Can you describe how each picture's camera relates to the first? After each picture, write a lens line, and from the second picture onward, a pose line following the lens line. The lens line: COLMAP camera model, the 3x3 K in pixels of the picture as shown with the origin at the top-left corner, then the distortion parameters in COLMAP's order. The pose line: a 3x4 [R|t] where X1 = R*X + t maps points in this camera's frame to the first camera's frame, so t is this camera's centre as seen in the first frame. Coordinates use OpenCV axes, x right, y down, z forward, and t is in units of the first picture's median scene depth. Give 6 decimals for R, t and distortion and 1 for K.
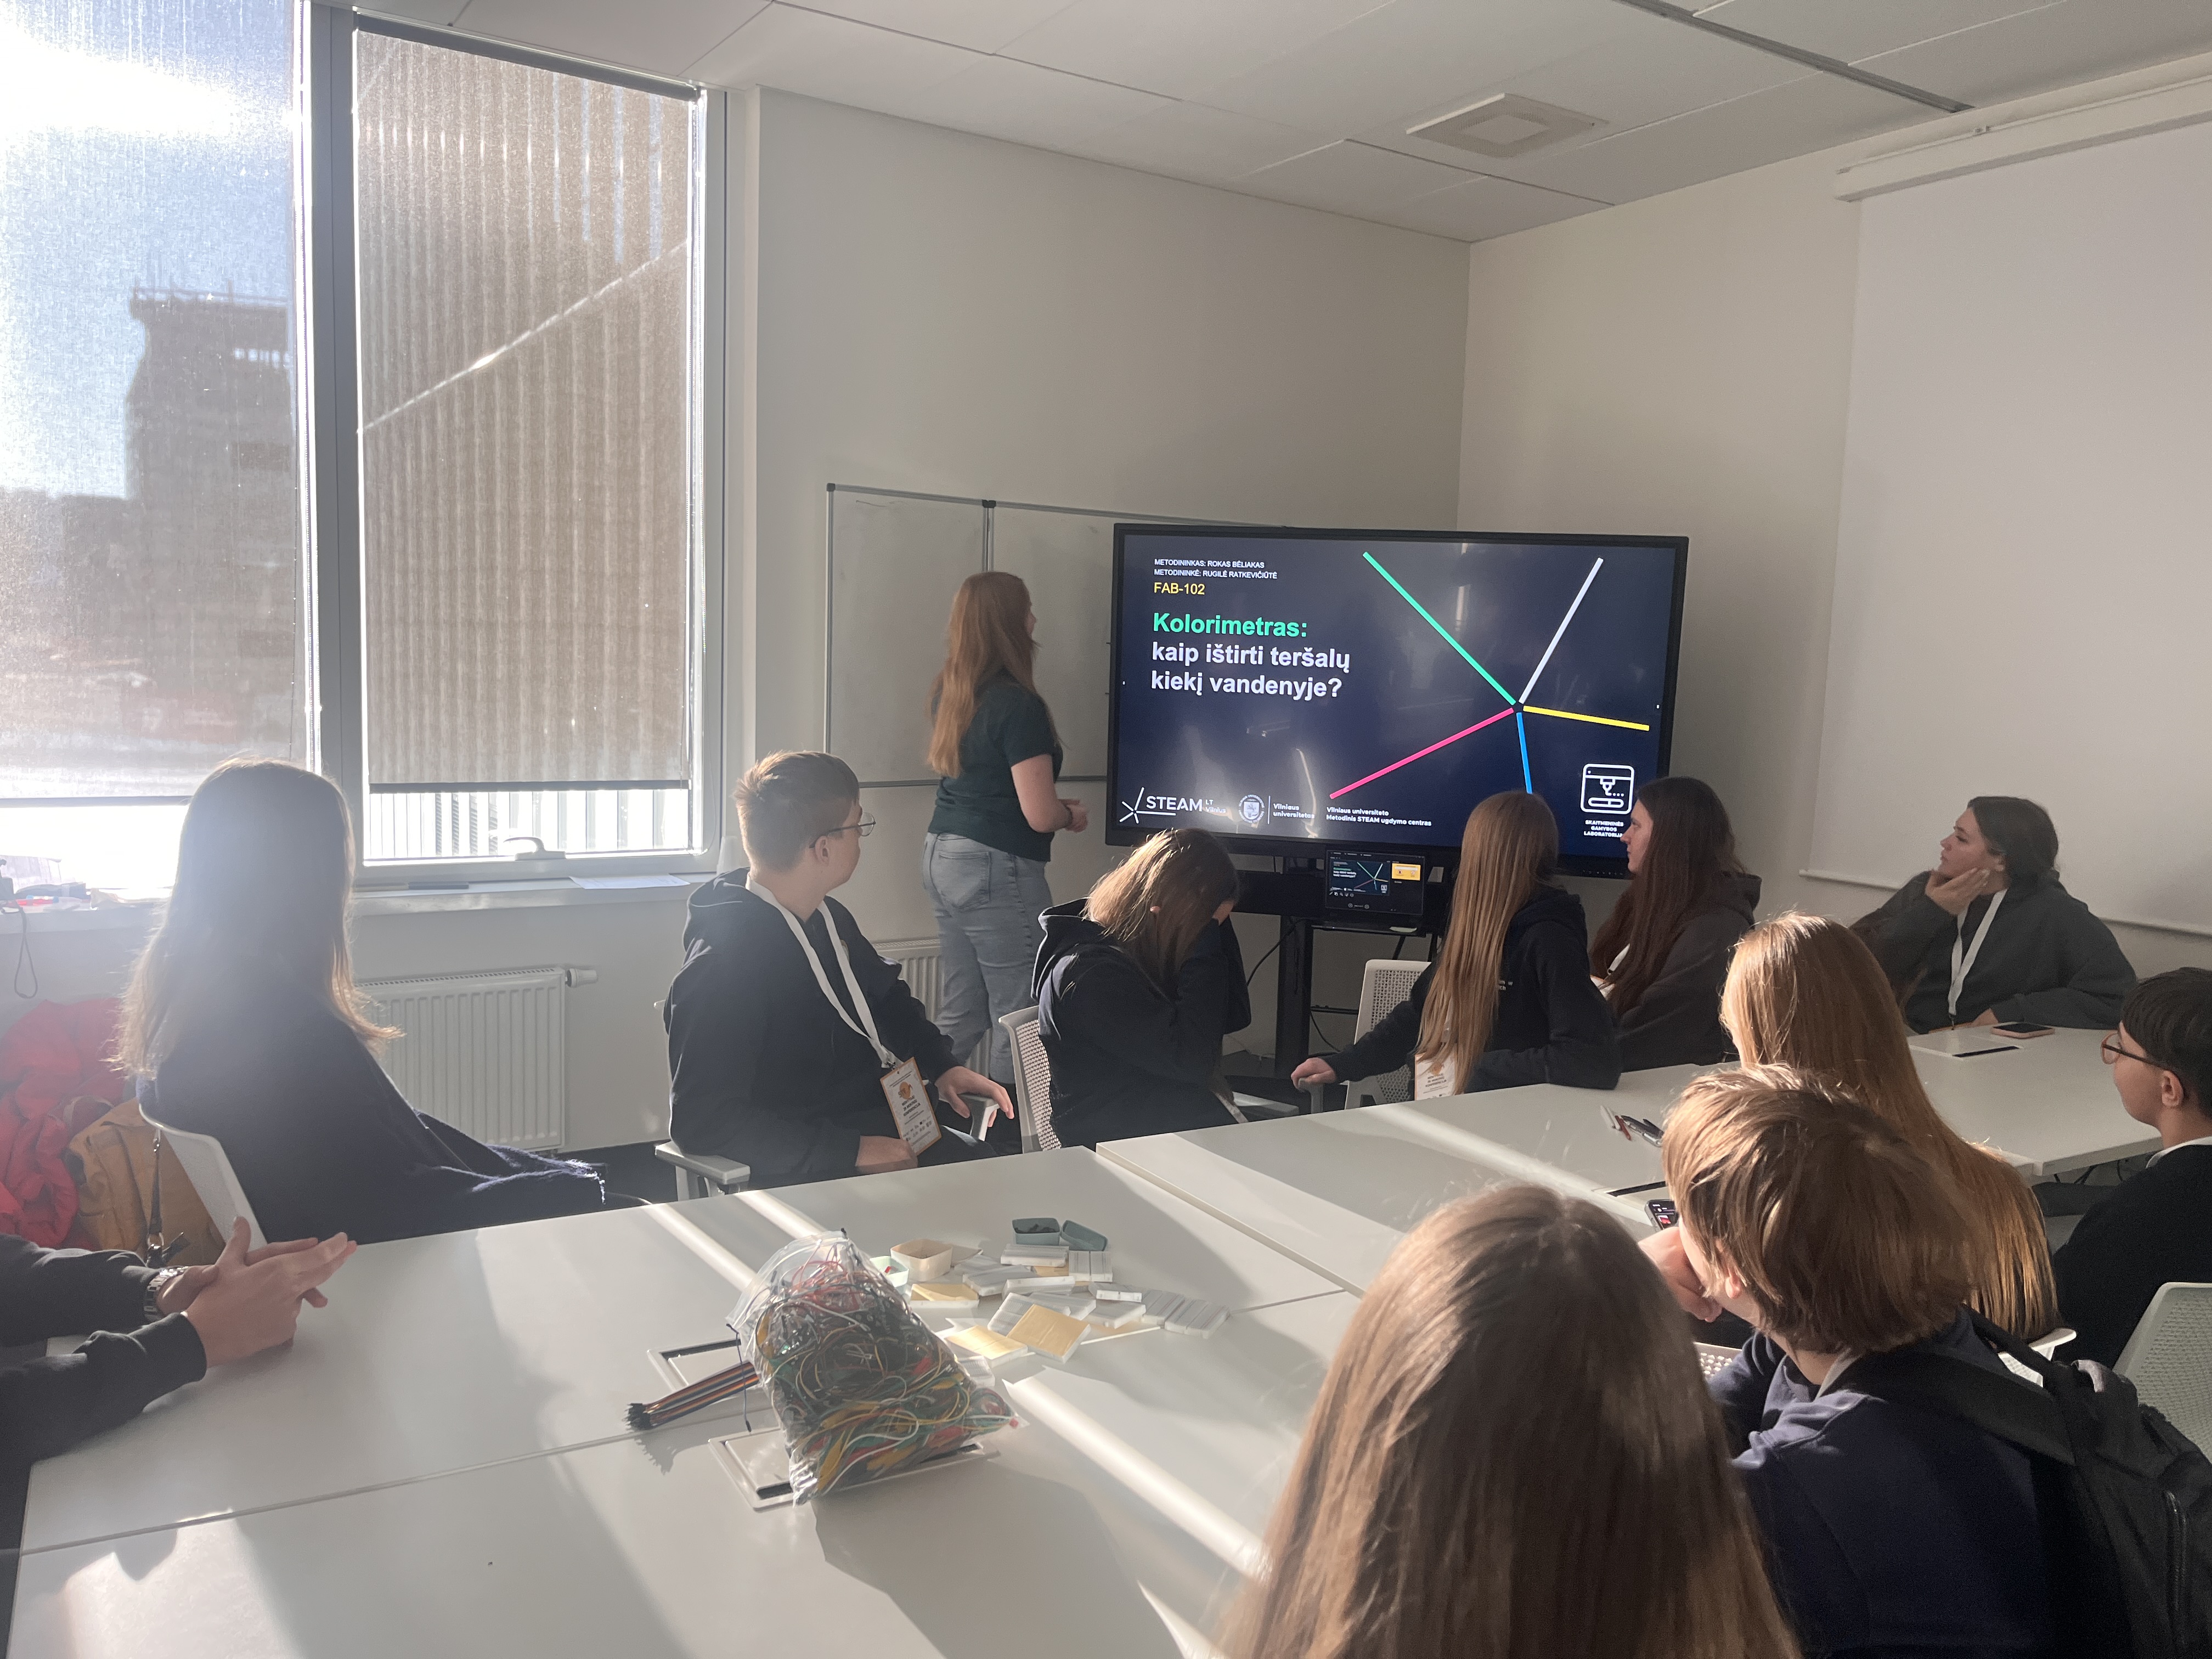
lens RADIAL K [[1727.4, 0, 1104.2], [0, 1727.4, 828.0], [0, 0, 1]] dist [0.017439, -0.006540]
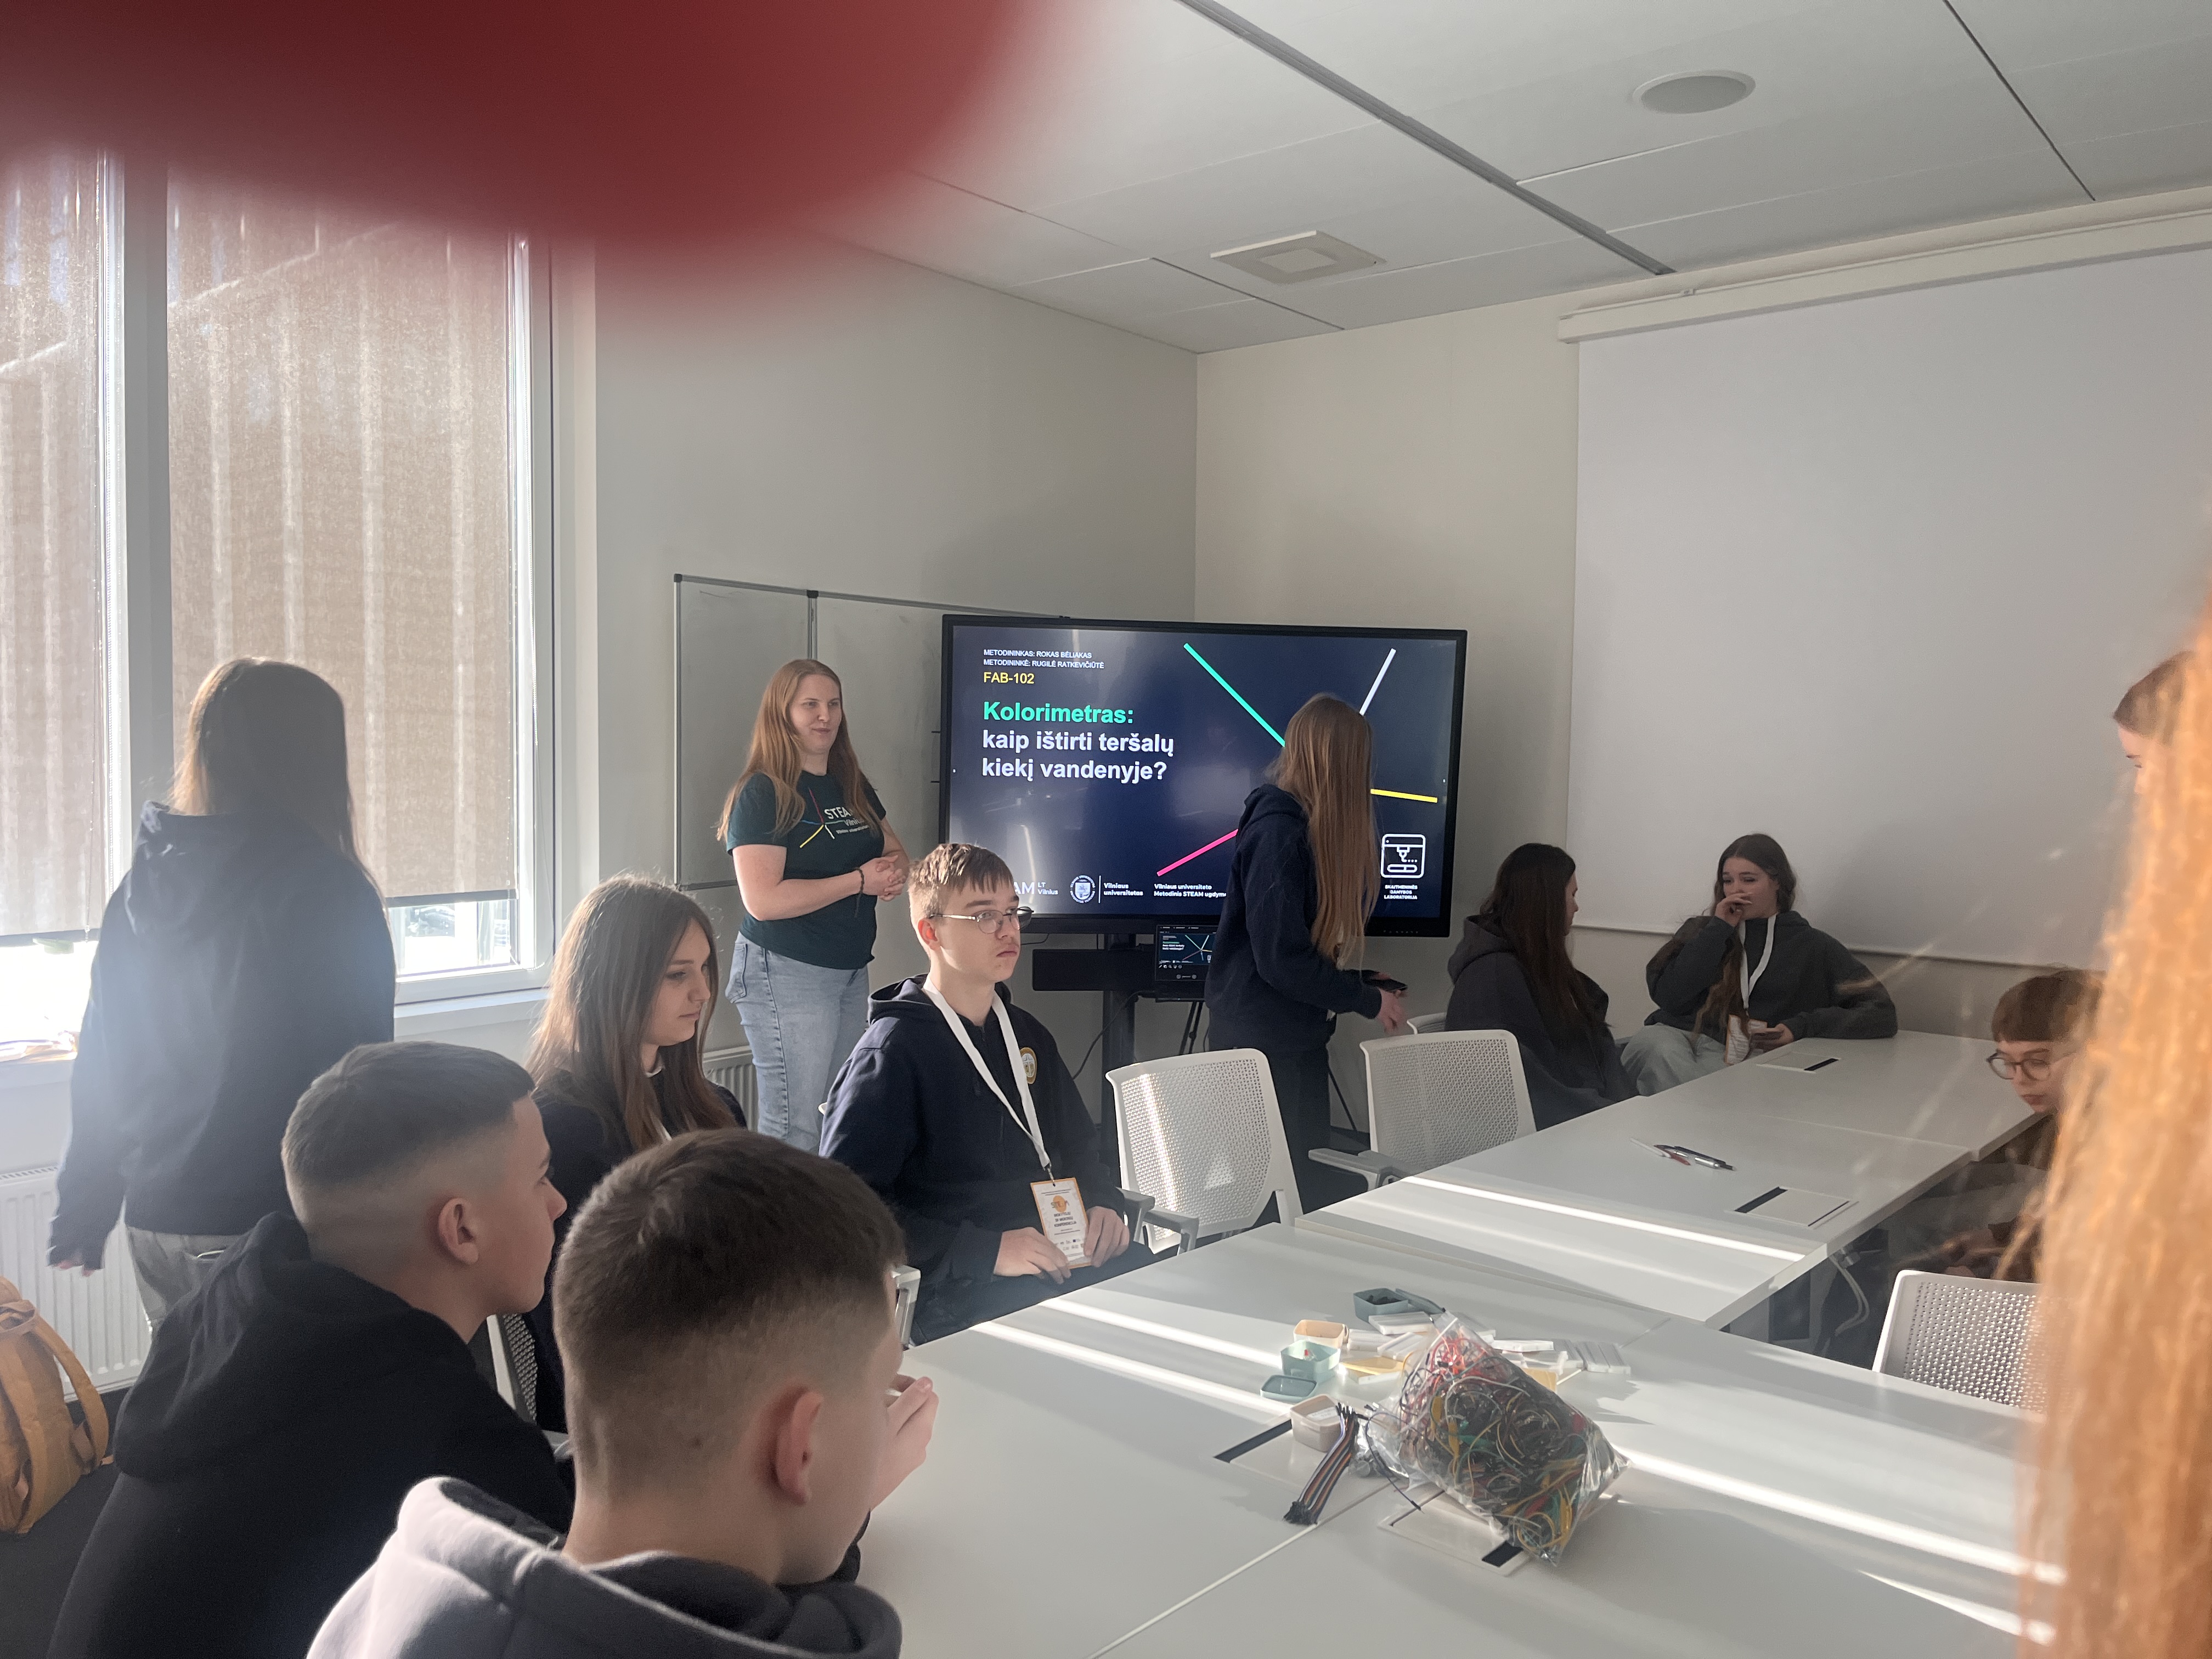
lens RADIAL K [[1727.4, 0, 1111.3], [0, 1727.4, 832.7], [0, 0, 1]] dist [0.017439, -0.006540]
pose [[0.946988, -0.036768, 0.319158, -0.230669], [0.048692, 0.998379, -0.029460, -0.013787], [-0.317557, 0.043439, 0.947244, 0.013153]]
